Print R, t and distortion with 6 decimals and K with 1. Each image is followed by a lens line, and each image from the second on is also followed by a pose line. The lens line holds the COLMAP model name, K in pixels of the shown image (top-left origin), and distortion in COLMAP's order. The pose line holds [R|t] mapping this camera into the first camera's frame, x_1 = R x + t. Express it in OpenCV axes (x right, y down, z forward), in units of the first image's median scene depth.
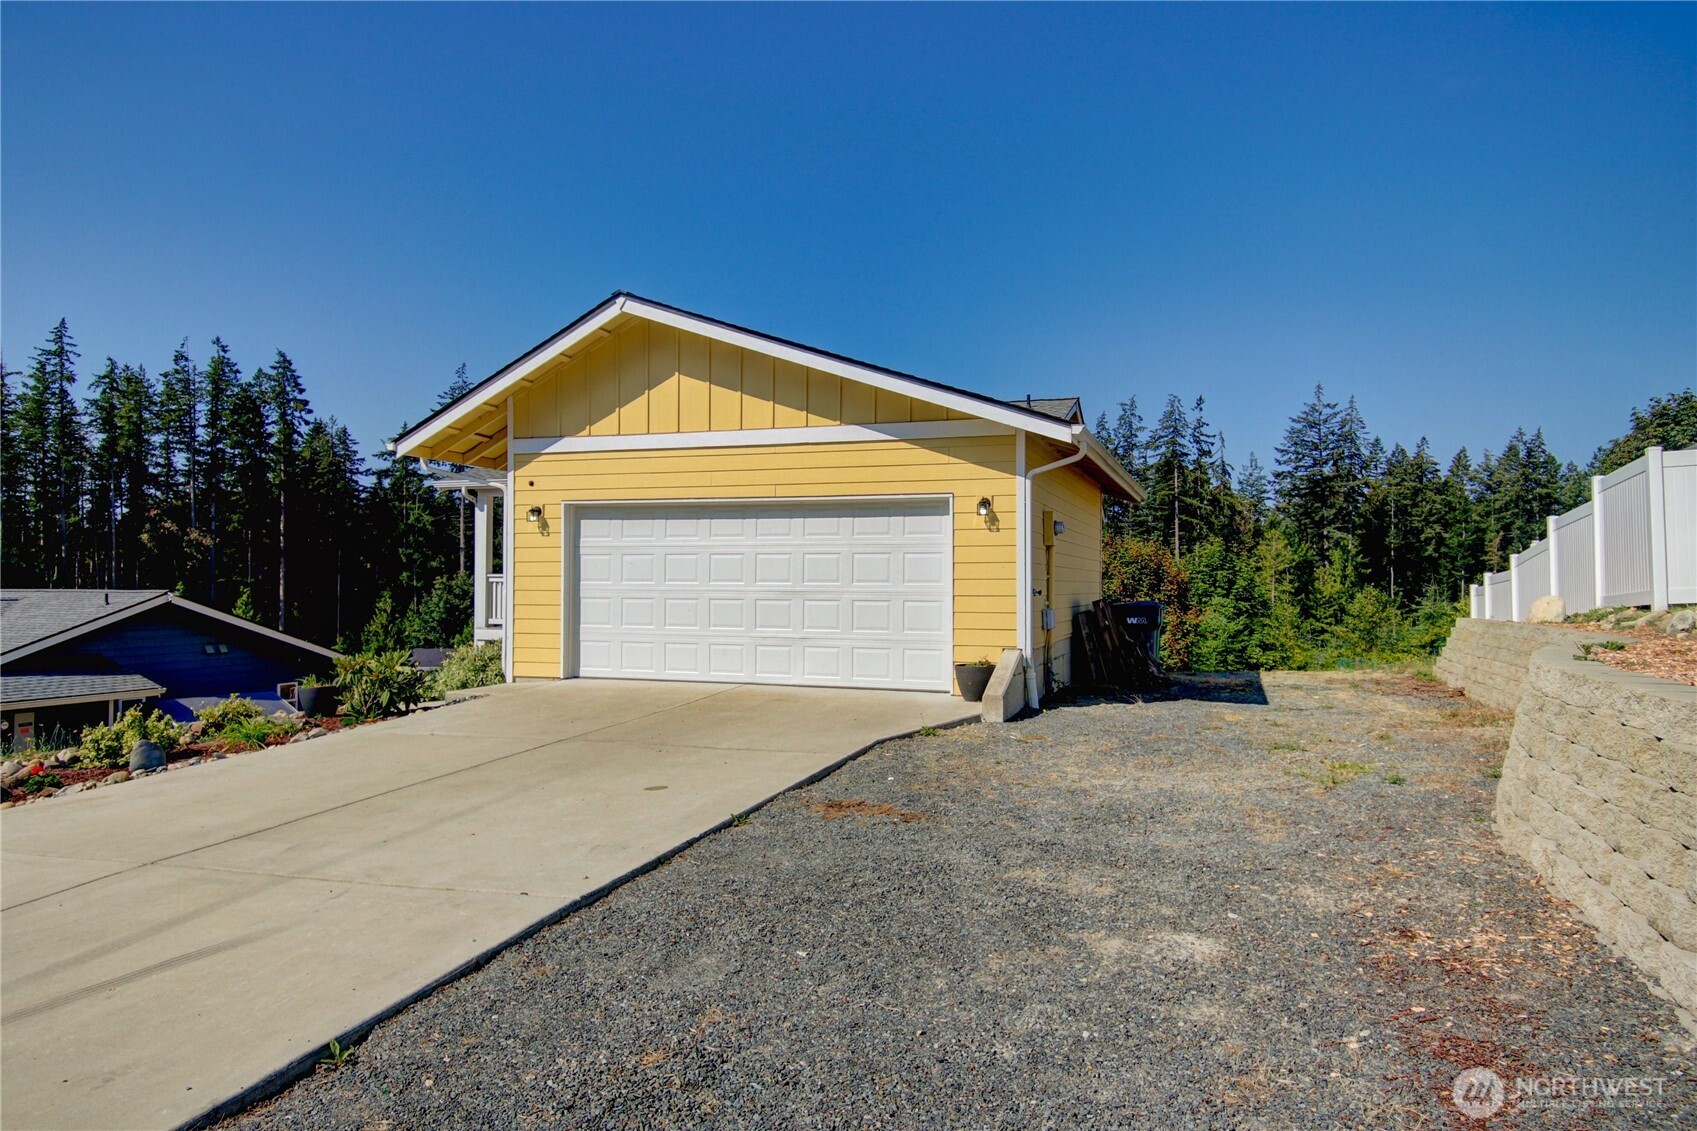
lens RADIAL K [[1068.9, 0, 838.3], [0, 1068.9, 560.0], [0, 0, 1]] dist [0.005902, -0.000440]
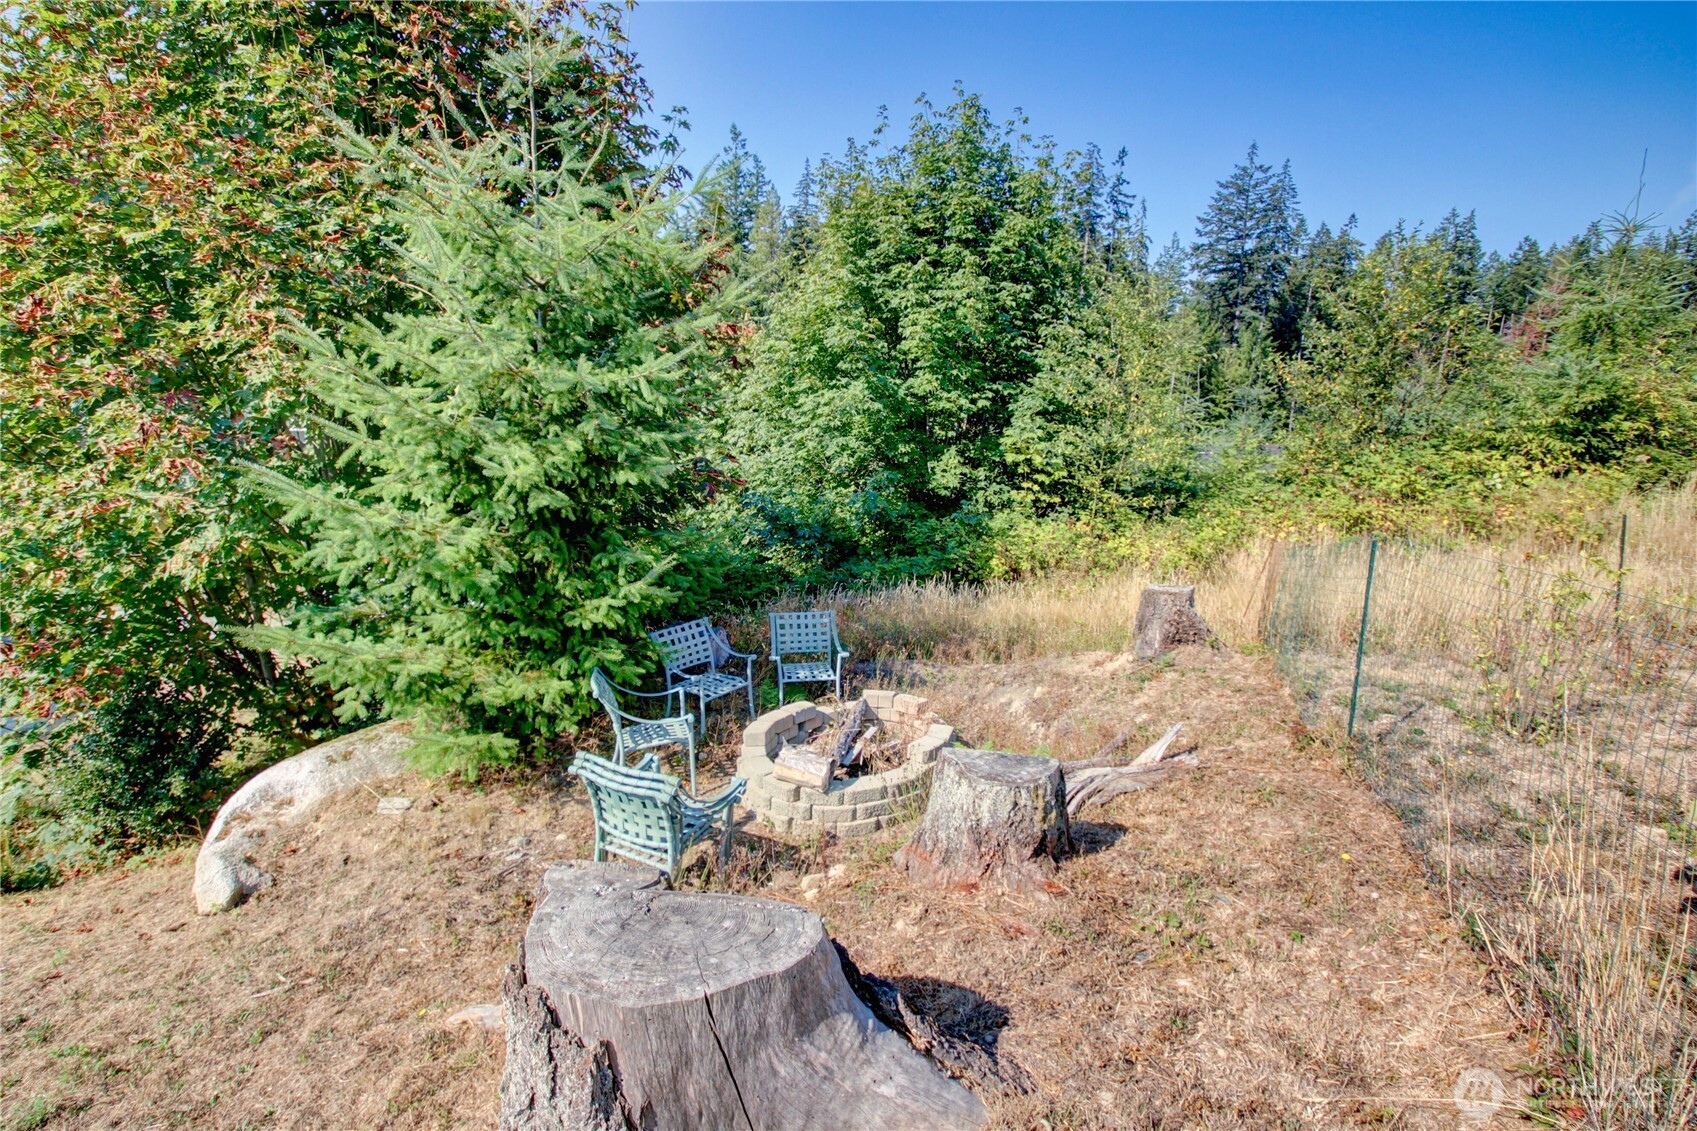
lens RADIAL K [[787.8, 0, 859.1], [0, 787.8, 559.1], [0, 0, 1]] dist [0.001874, -0.019298]
pose [[0.999404, 0.033534, 0.008134, 0.121663], [-0.034502, 0.967281, 0.251350, 0.023274], [0.000561, -0.251481, 0.967862, 0.270472]]
